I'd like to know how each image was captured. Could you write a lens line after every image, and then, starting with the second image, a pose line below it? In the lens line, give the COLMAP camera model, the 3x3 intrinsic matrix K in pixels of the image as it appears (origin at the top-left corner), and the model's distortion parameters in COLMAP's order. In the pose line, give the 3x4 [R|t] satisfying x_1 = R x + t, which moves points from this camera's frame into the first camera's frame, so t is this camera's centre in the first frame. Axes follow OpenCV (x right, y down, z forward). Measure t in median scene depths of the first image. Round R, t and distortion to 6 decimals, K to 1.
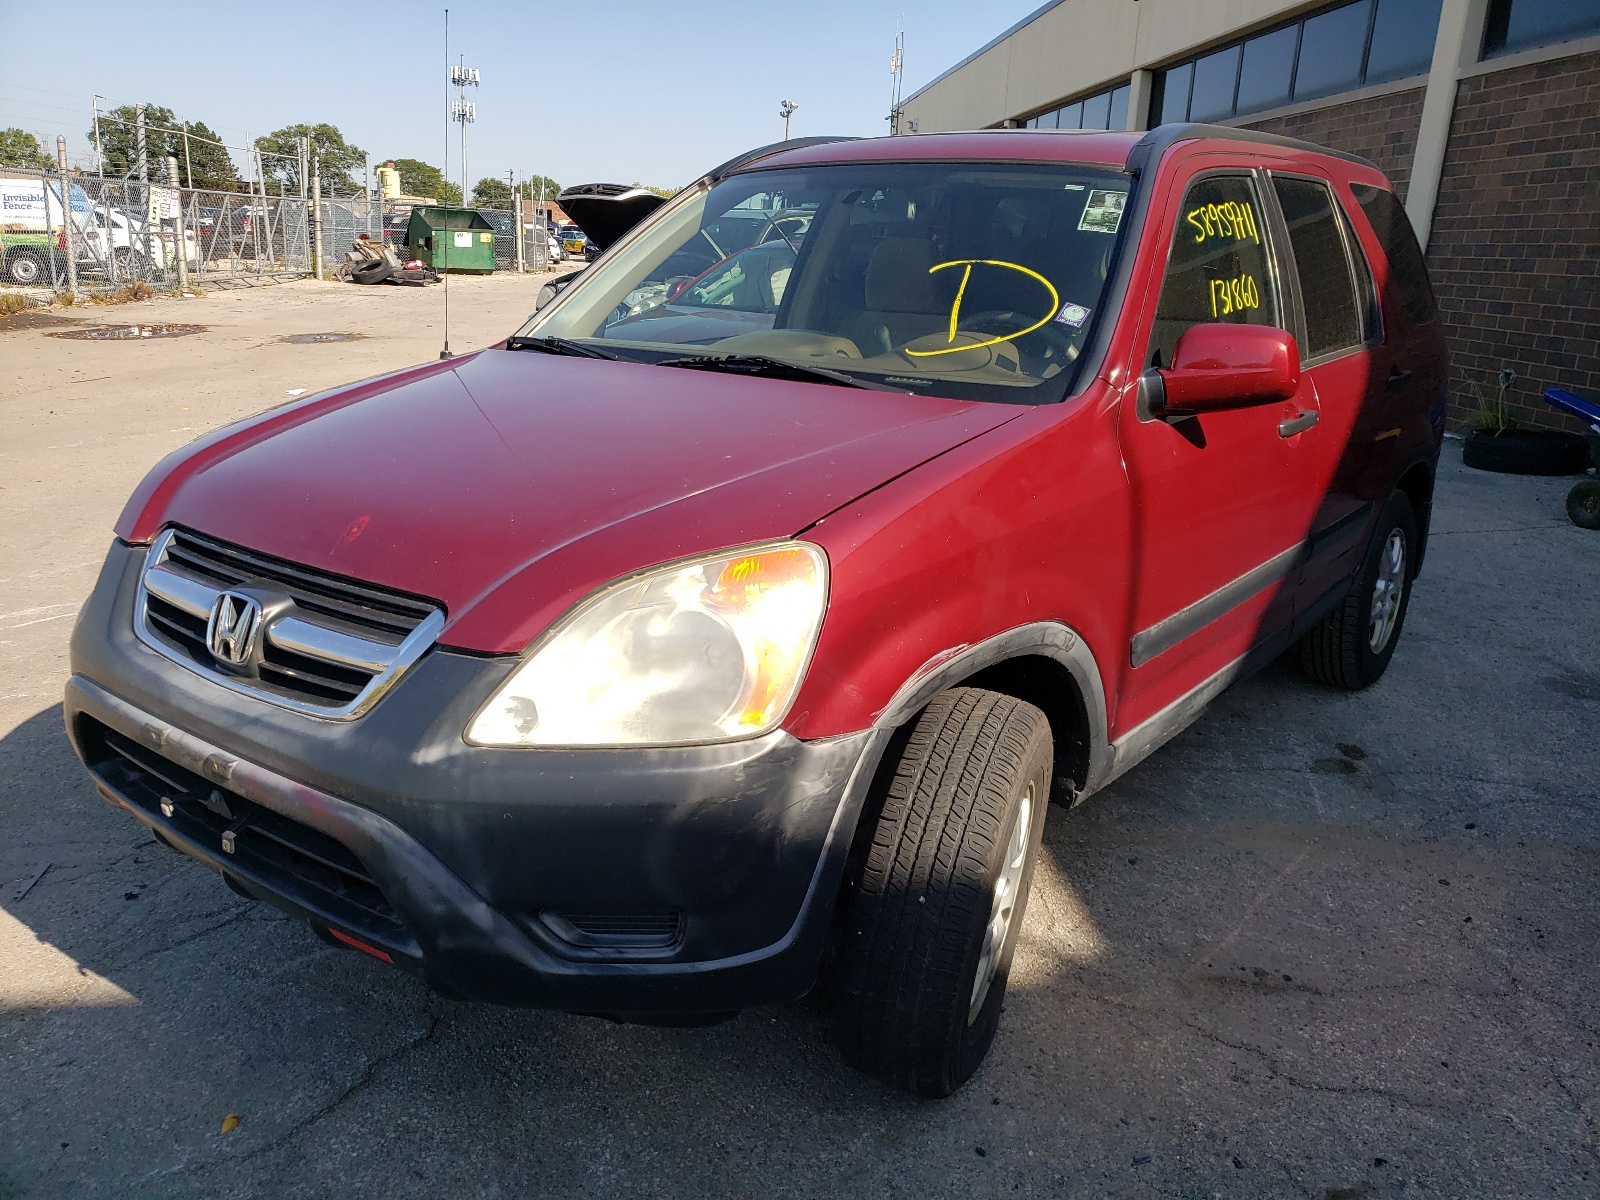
lens RADIAL K [[1239.2, 0, 789.1], [0, 1239.2, 602.8], [0, 0, 1]] dist [0.007035, -0.003230]
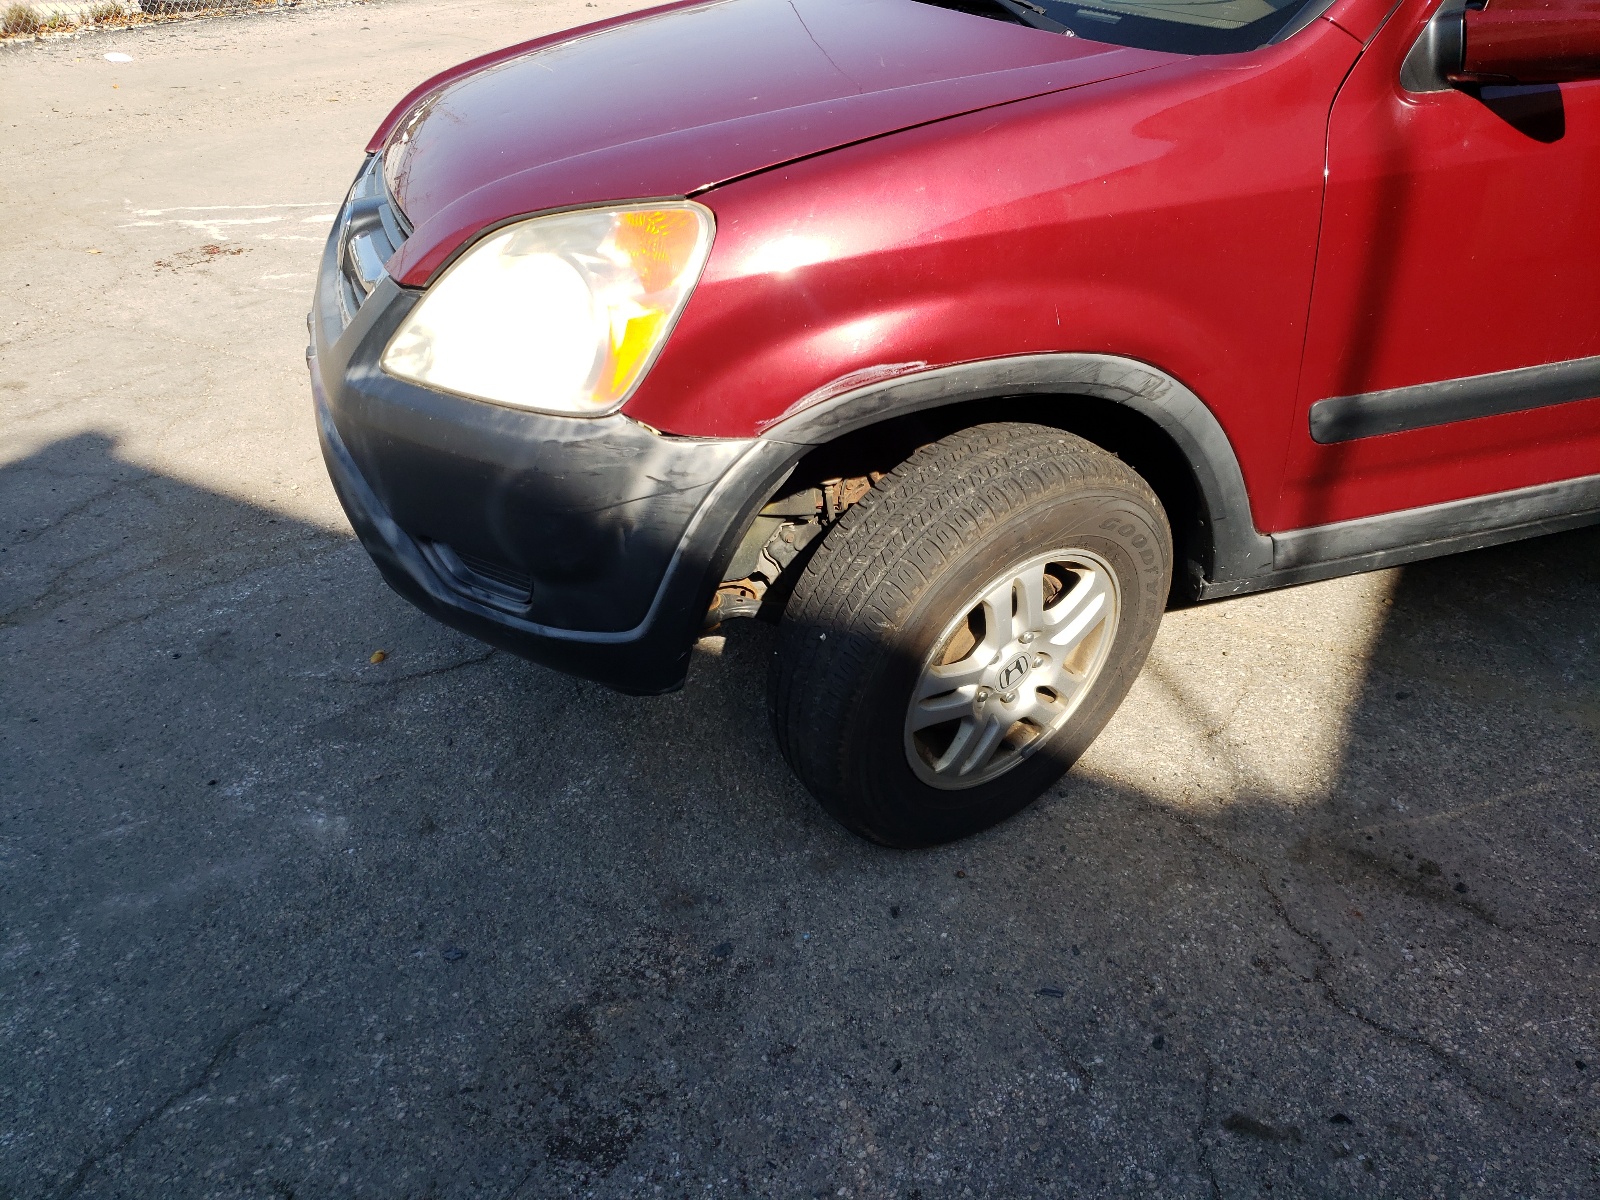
lens RADIAL K [[1239.2, 0, 788.3], [0, 1239.2, 603.4], [0, 0, 1]] dist [0.007035, -0.003230]
pose [[0.832279, 0.264090, -0.487410, 0.484127], [-0.128024, 0.947032, 0.294515, -0.043268], [0.539372, -0.182718, 0.822005, 0.231916]]
